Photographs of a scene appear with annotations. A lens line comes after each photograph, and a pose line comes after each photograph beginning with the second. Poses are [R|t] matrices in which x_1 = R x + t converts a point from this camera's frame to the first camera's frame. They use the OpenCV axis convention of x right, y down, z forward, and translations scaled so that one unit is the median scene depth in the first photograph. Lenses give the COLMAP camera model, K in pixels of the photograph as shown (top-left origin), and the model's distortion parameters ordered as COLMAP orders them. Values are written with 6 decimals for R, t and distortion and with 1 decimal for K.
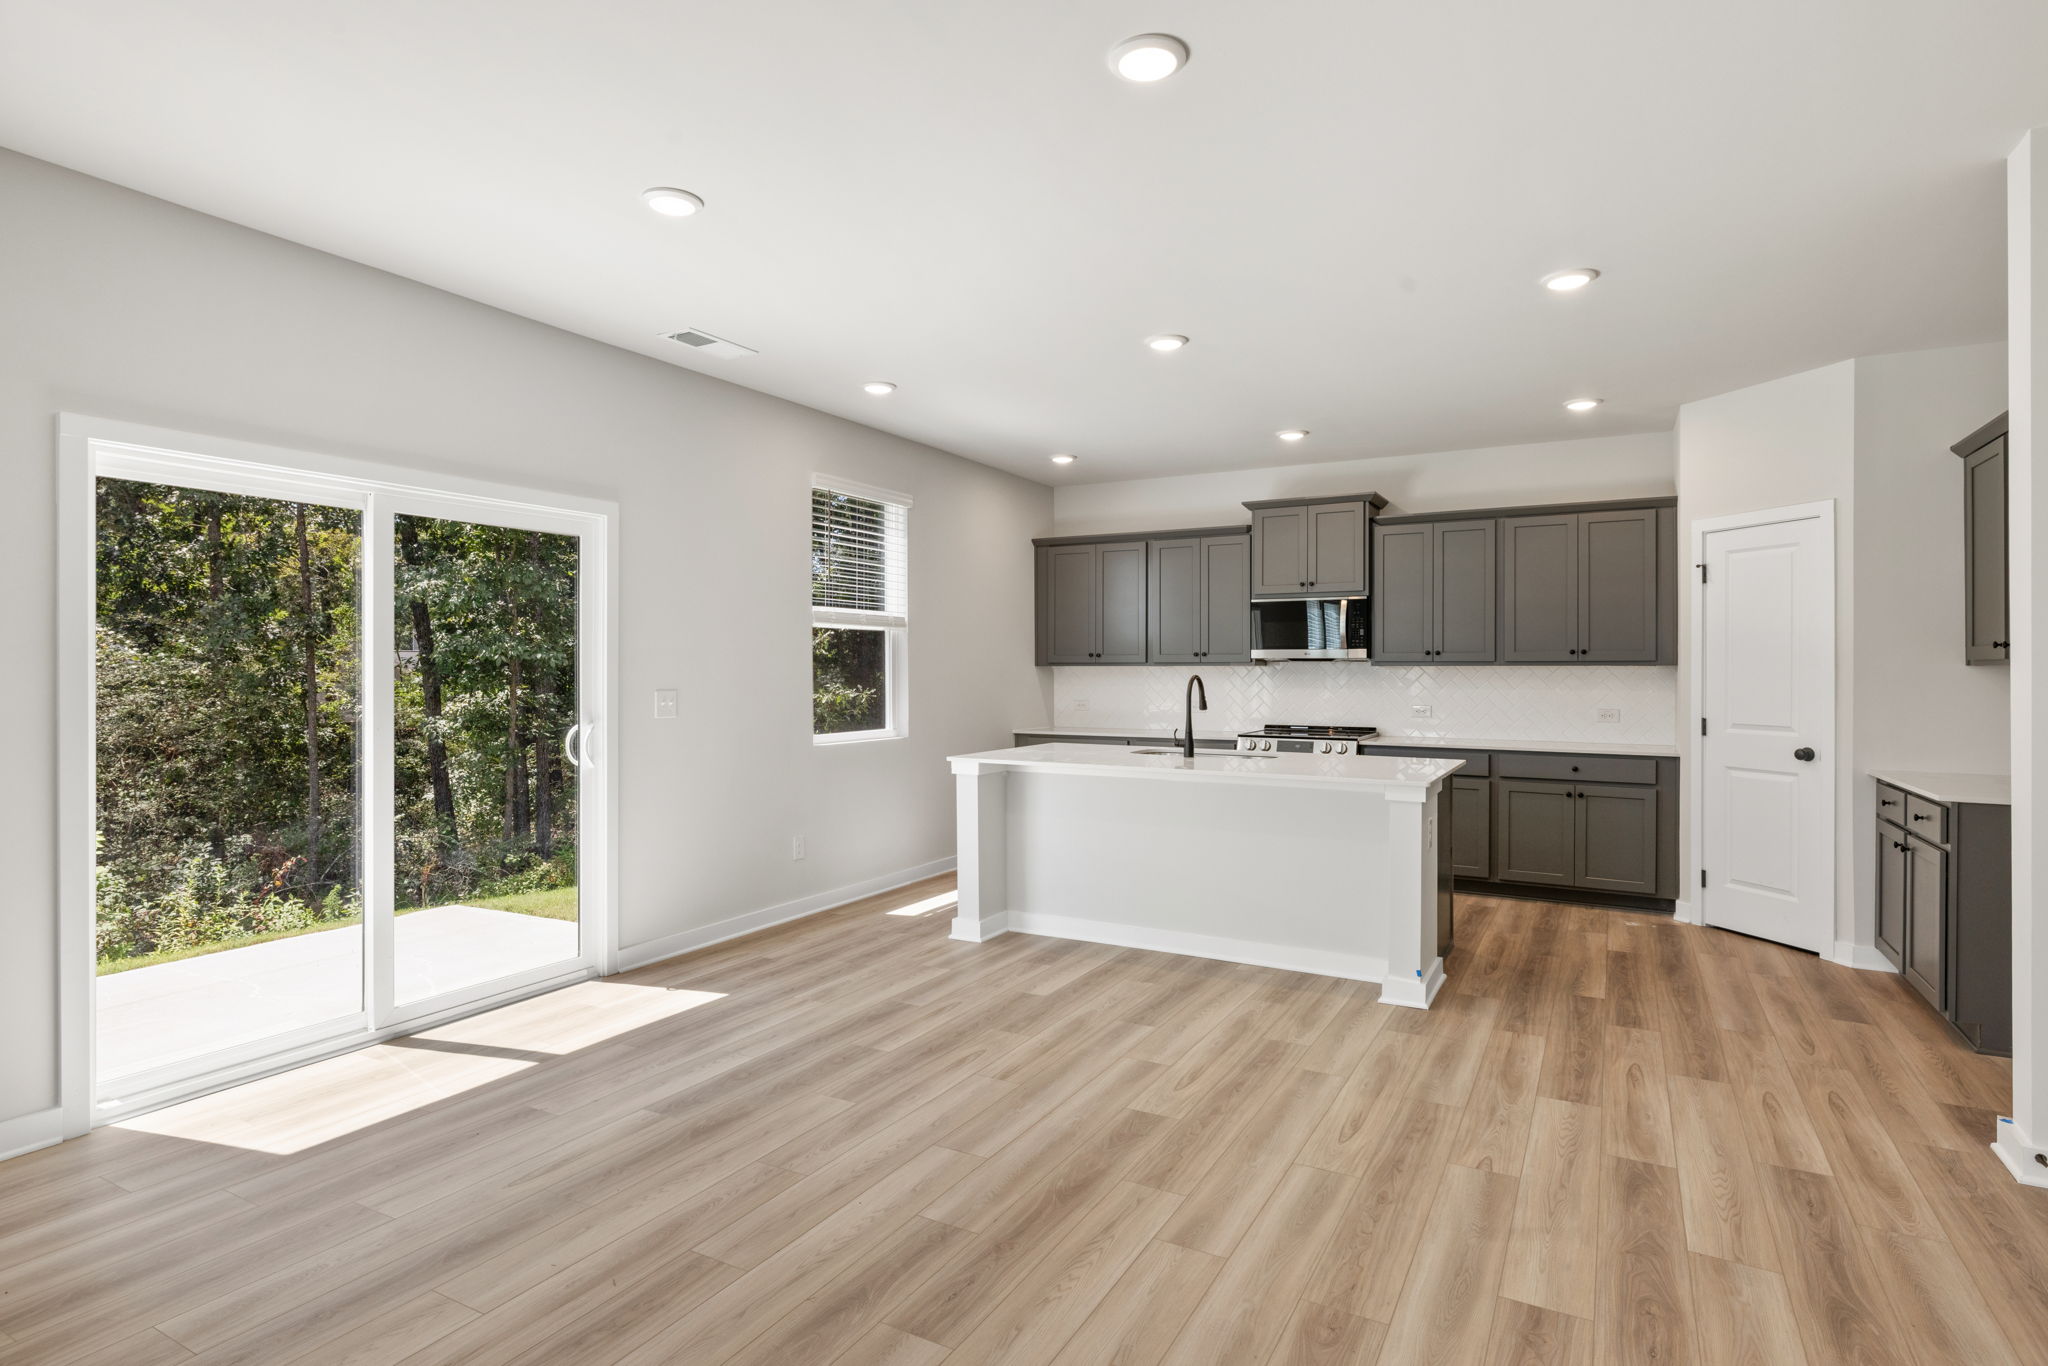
lens RADIAL K [[1063.5, 0, 1025.7], [0, 1063.5, 668.6], [0, 0, 1]] dist [0.003572, 0.000744]
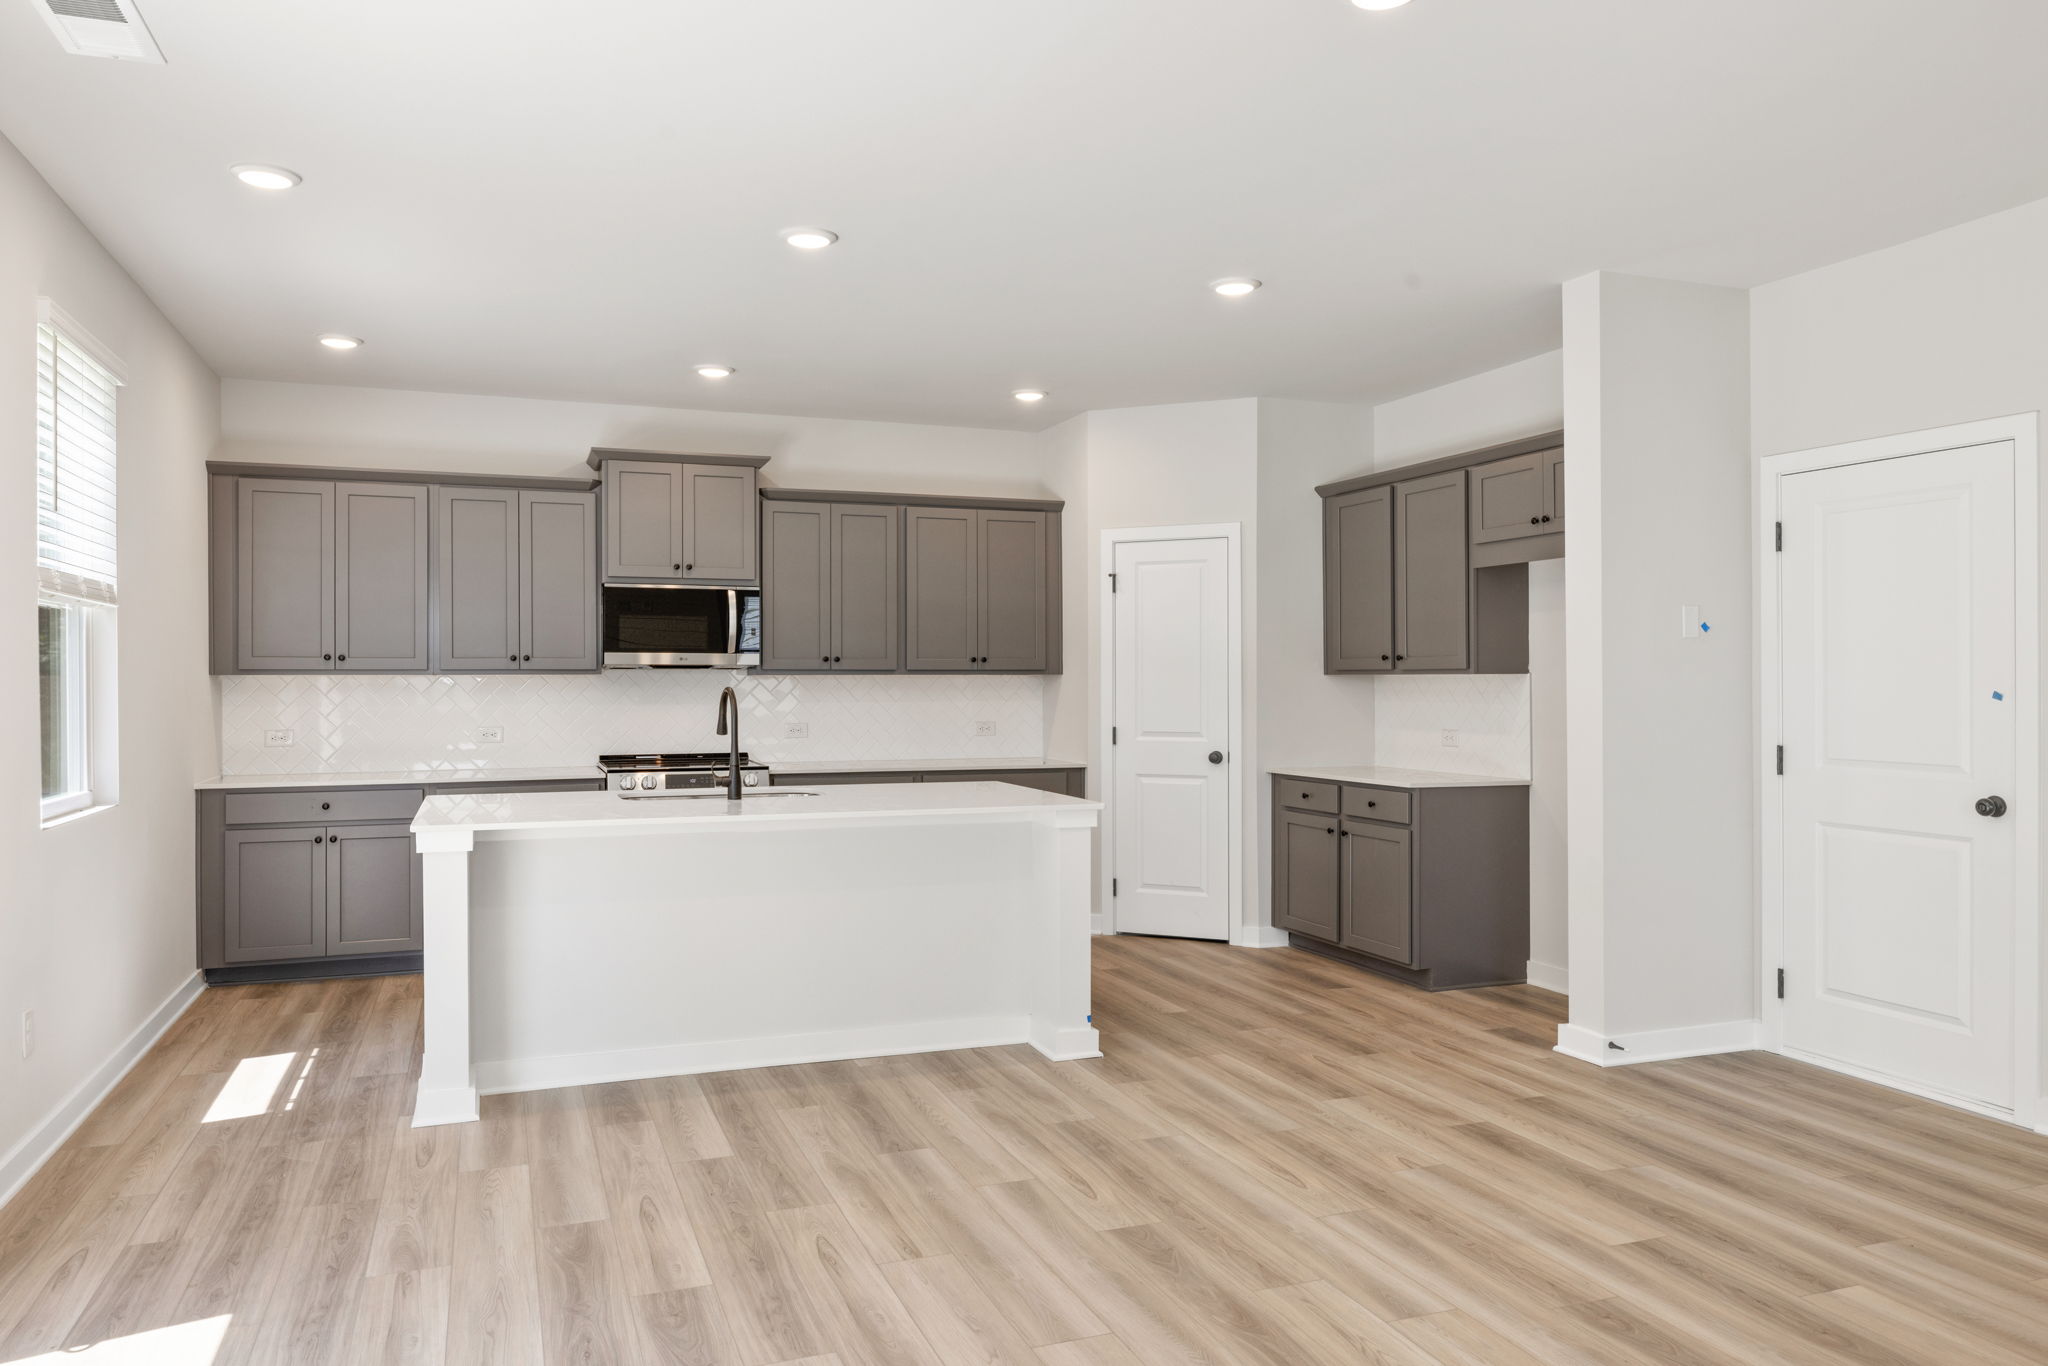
lens RADIAL K [[1407.6, 0, 1016.8], [0, 1407.6, 679.7], [0, 0, 1]] dist [0.003488, 0.002696]
pose [[0.646888, -0.001669, 0.762583, -0.515710], [0.001010, 0.999999, 0.001332, -0.000128], [-0.762584, -0.000091, 0.646889, 0.253699]]
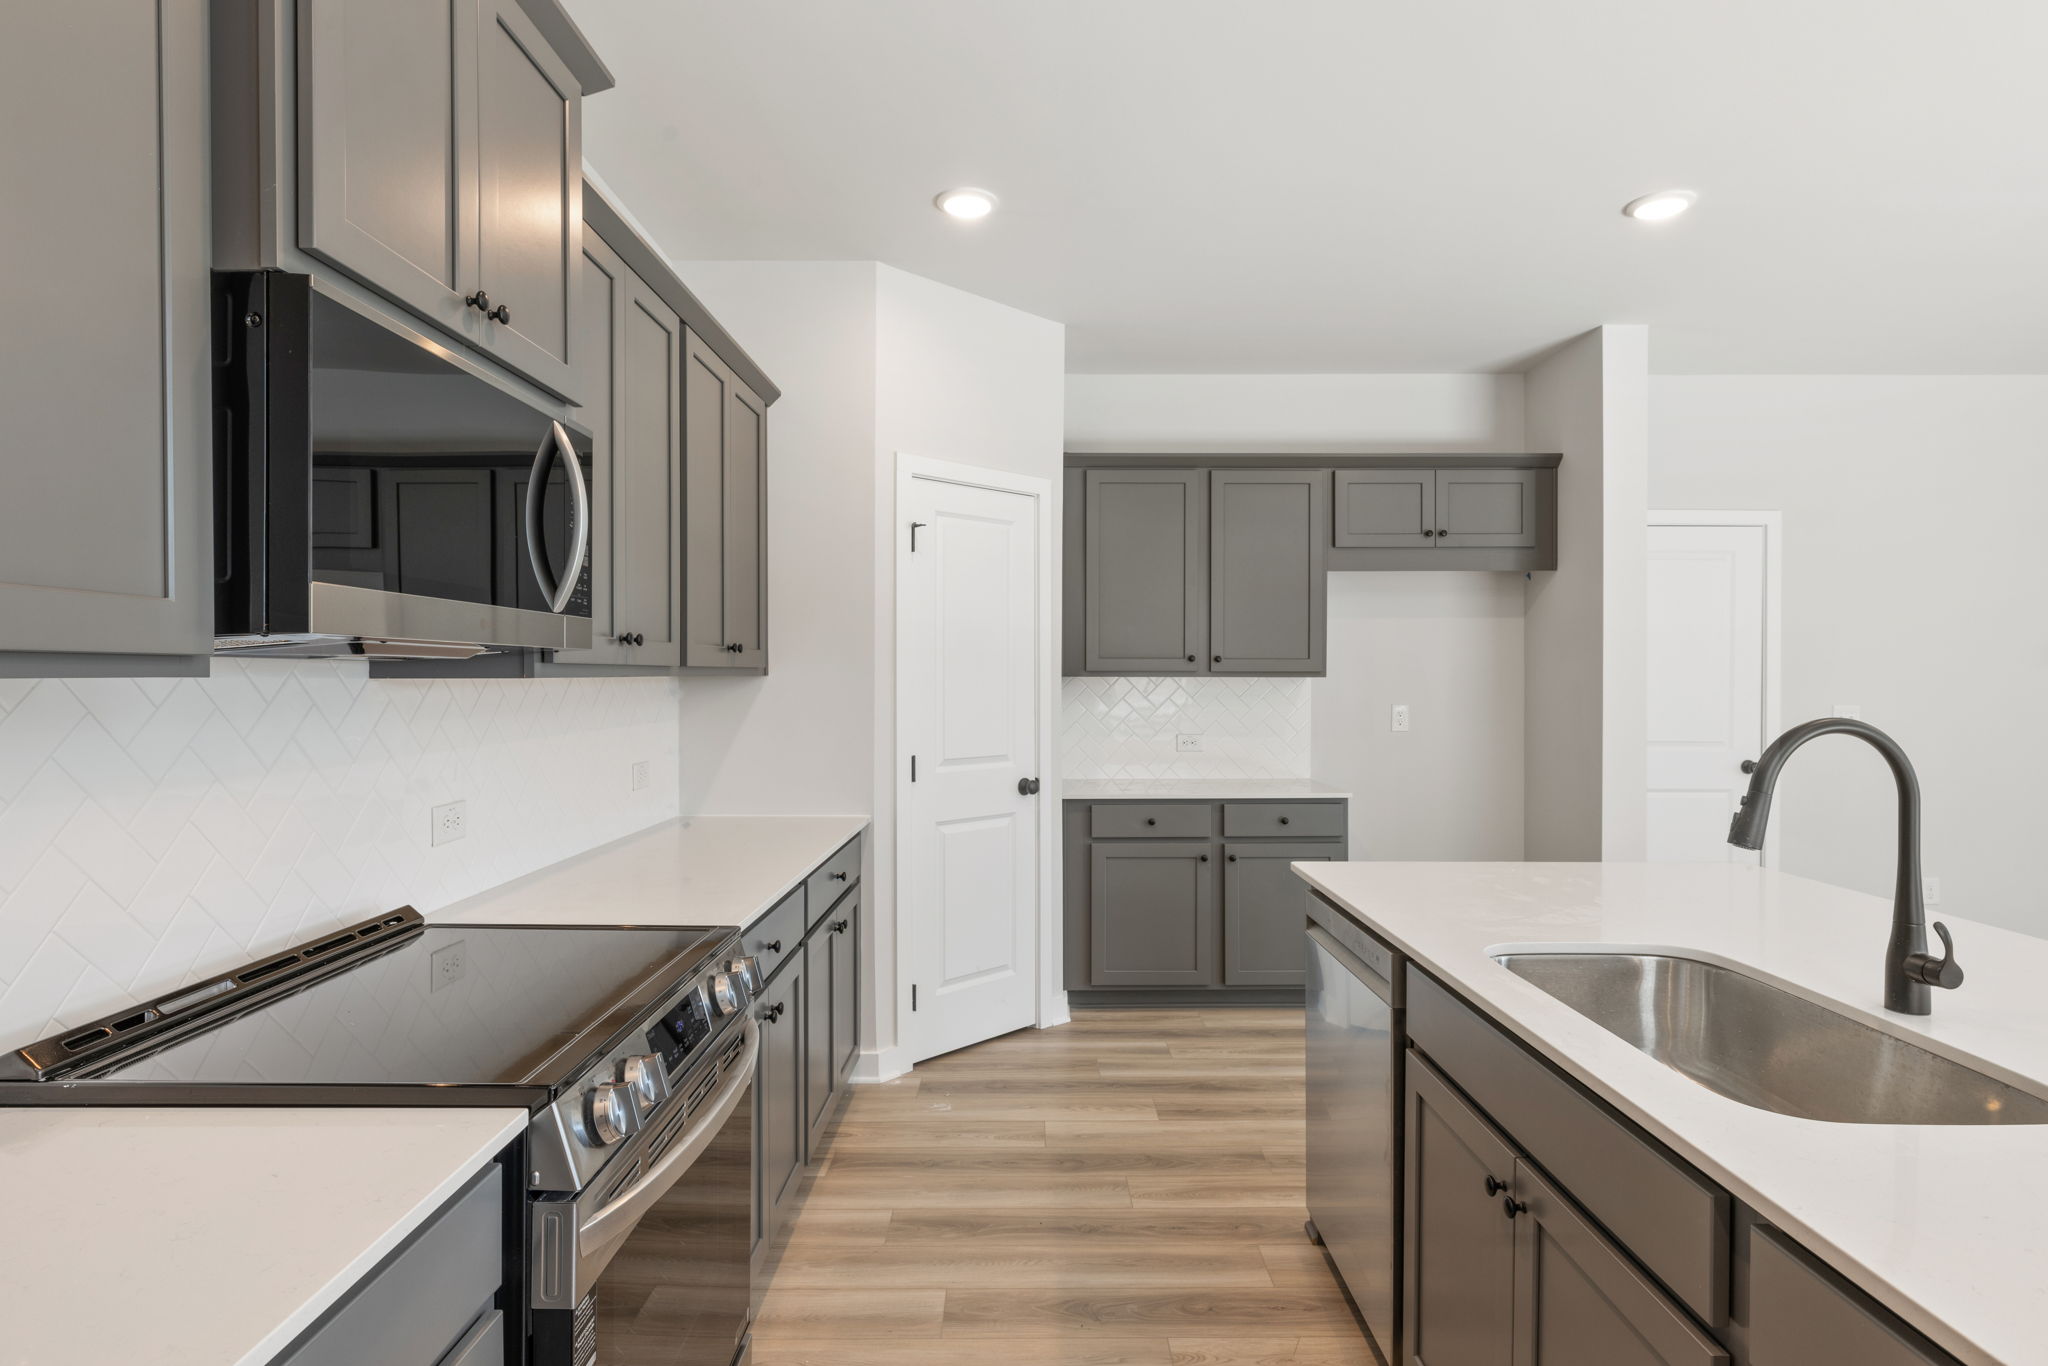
lens RADIAL K [[1022.7, 0, 1024.1], [0, 1022.7, 683.7], [0, 0, 1]] dist [-0.026751, -0.000211]
pose [[-0.464113, -0.000692, 0.885776, 0.051568], [0.000637, 0.999999, 0.001115, 0.001654], [-0.885776, 0.001082, -0.464112, 1.465673]]
